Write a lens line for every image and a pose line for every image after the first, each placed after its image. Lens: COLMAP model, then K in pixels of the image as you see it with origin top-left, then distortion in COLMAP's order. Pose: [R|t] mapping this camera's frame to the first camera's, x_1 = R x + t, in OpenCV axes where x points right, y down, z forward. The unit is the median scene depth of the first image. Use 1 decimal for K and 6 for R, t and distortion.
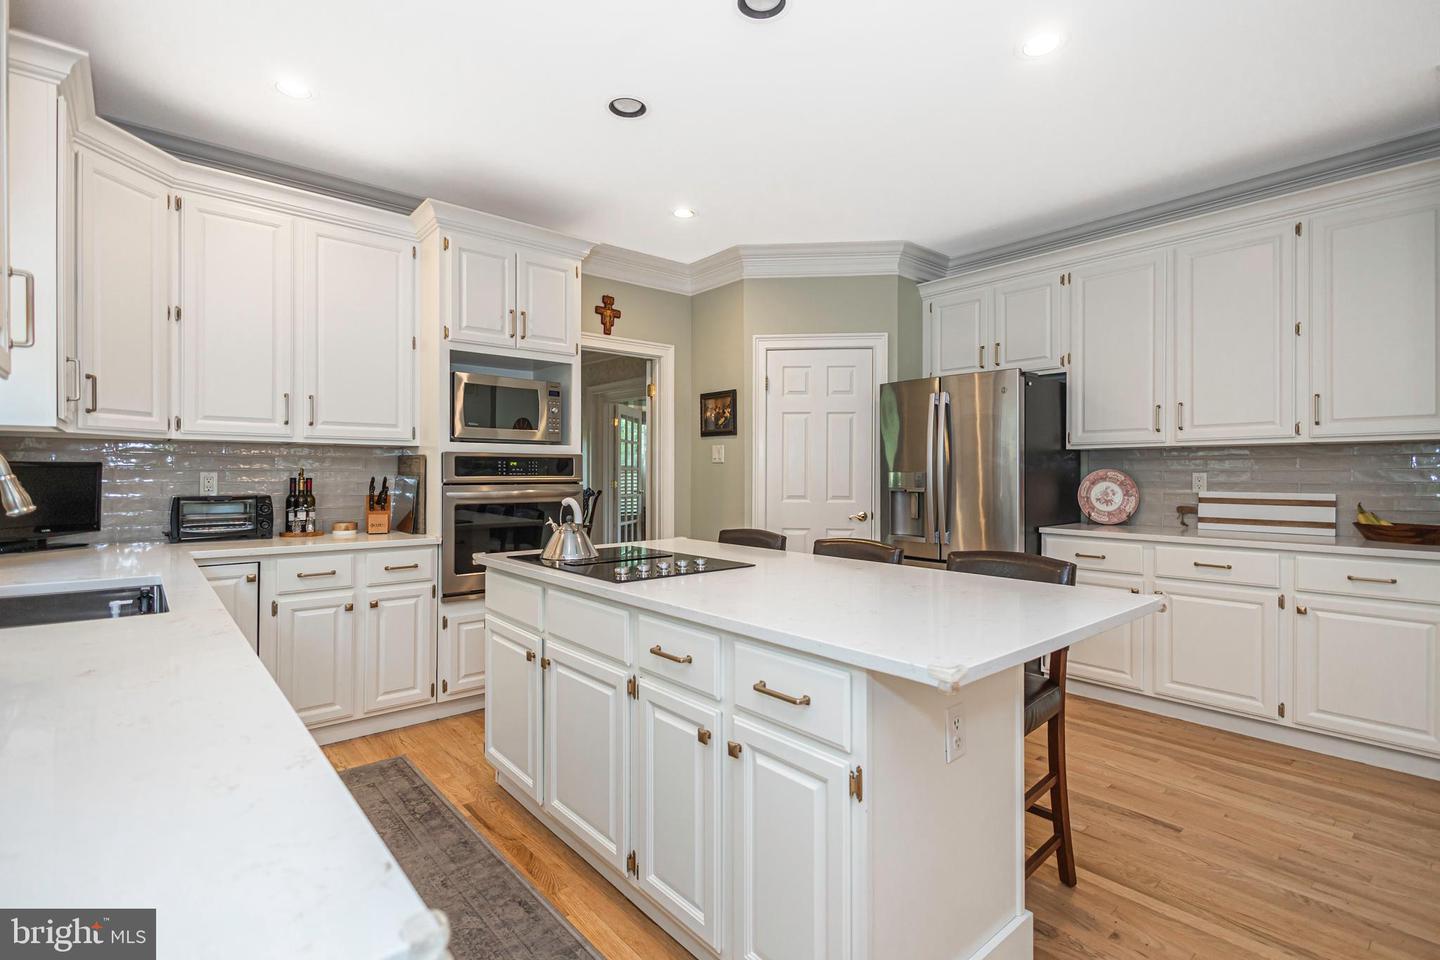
lens RADIAL K [[671.0, 0, 719.6], [0, 671.0, 470.9], [0, 0, 1]] dist [0.004042, -0.000354]
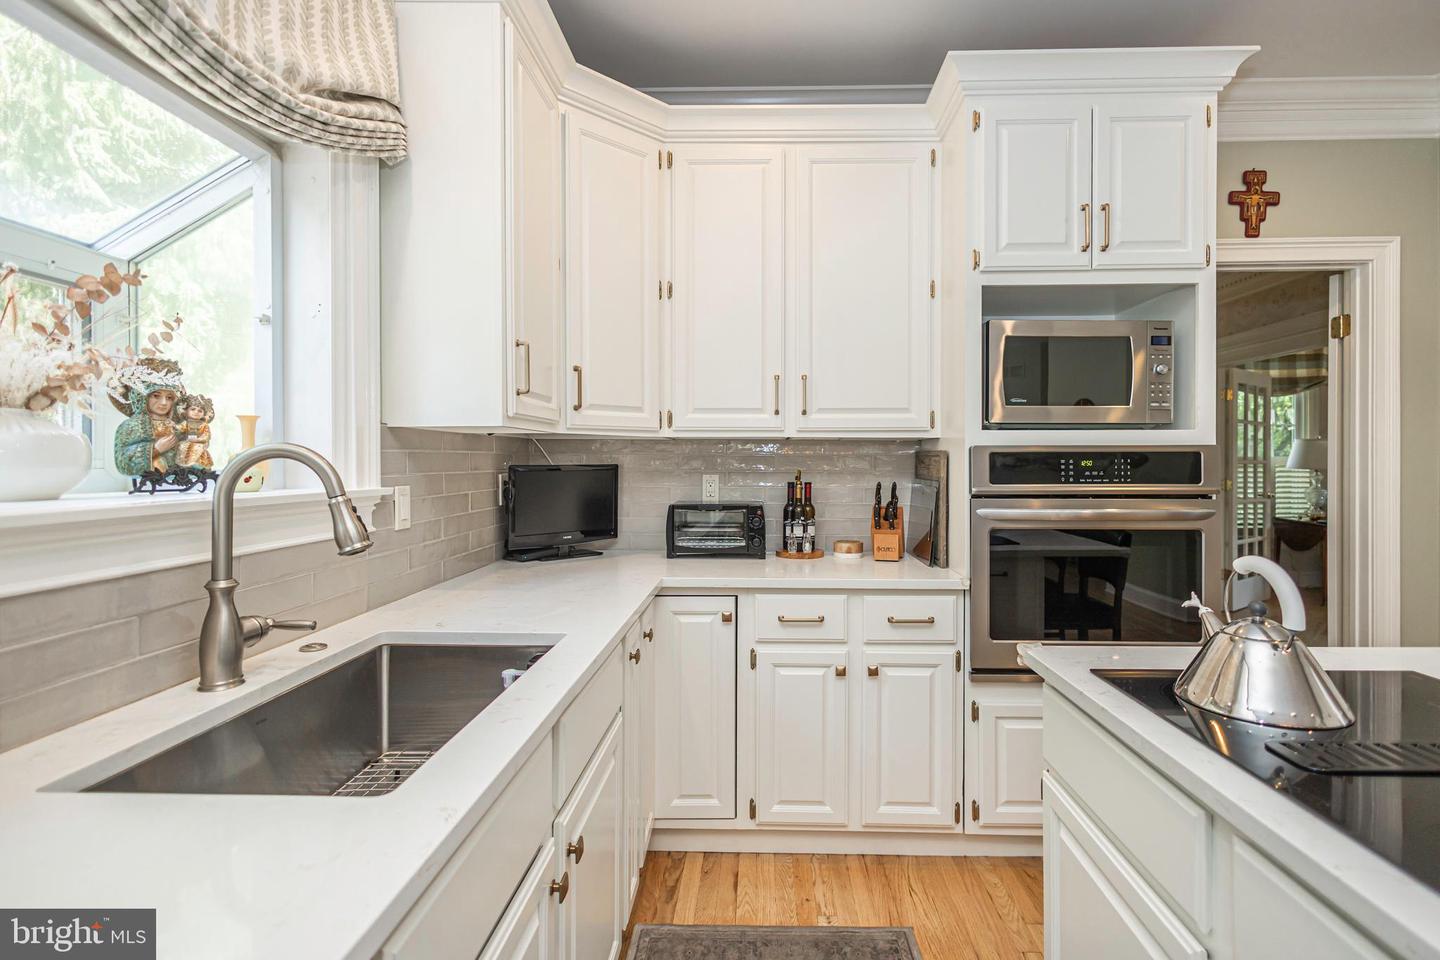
lens RADIAL K [[677.6, 0, 753.0], [0, 677.6, 465.7], [0, 0, 1]] dist [0.009674, -0.000037]
pose [[0.745643, 0.000339, -0.666345, -0.133175], [0.004594, 0.999973, 0.005650, -0.013647], [0.666329, -0.007274, 0.745622, 0.370699]]
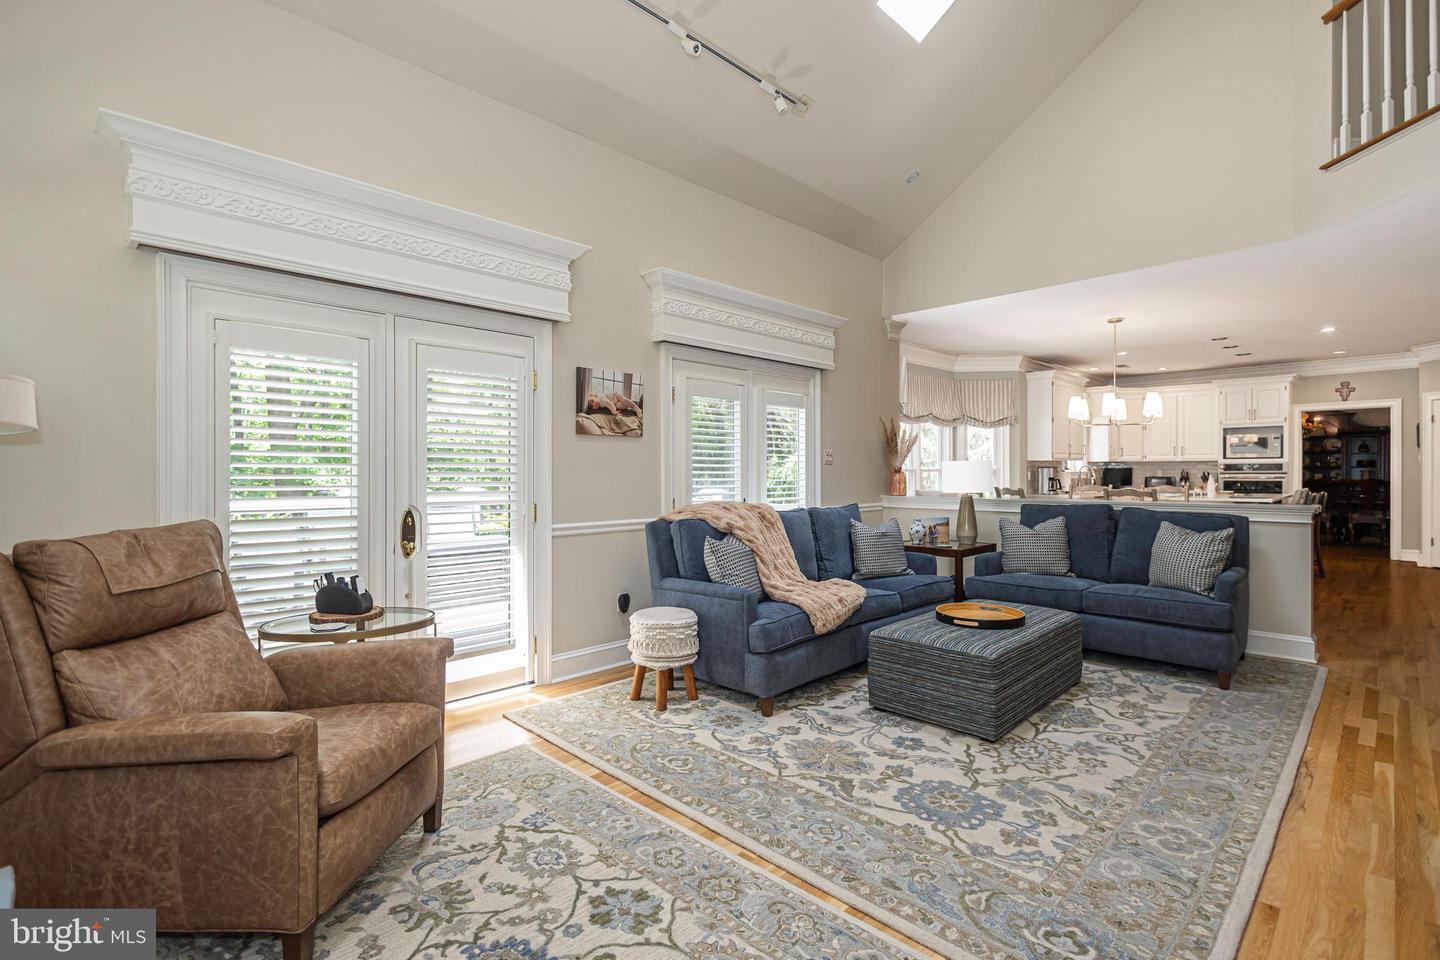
lens RADIAL K [[671.0, 0, 719.6], [0, 671.0, 470.9], [0, 0, 1]] dist [0.004042, -0.000354]
pose [[0.079399, 0.000247, -0.996843, 2.355312], [0.007012, 0.999975, 0.000806, -0.010969], [0.996818, -0.007054, 0.079395, -1.430453]]
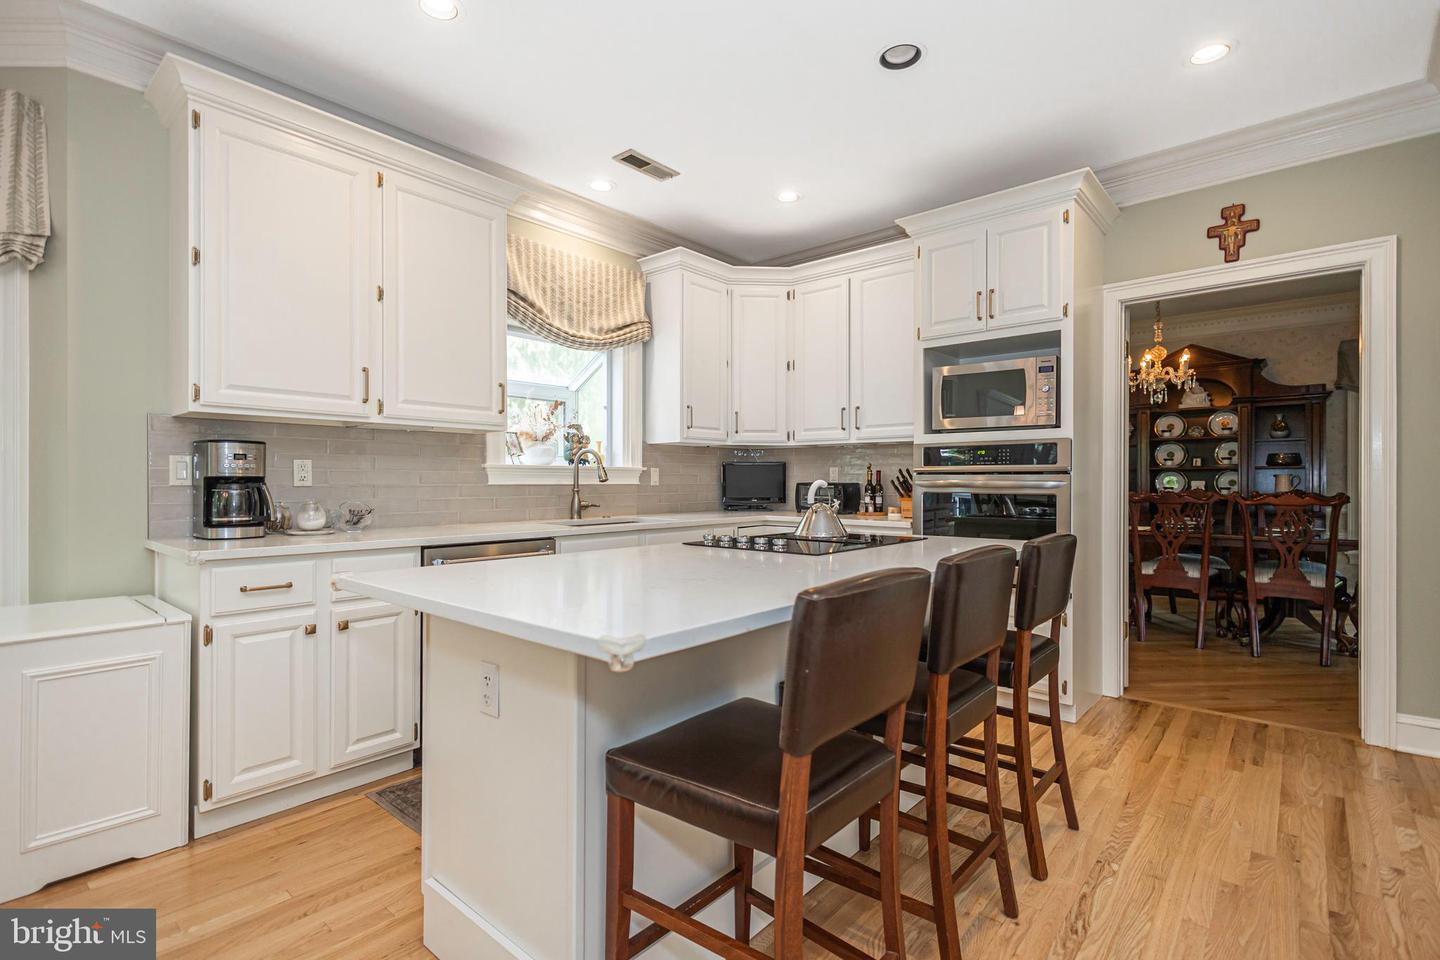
lens RADIAL K [[670.9, 0, 720.0], [0, 670.9, 480.0], [0, 0, 1]] dist [0.003184, 0.000357]
pose [[0.151952, -0.004188, -0.988379, 0.609771], [0.002703, 0.999989, -0.003821, 0.033167], [0.988384, -0.002091, 0.151962, 0.514220]]
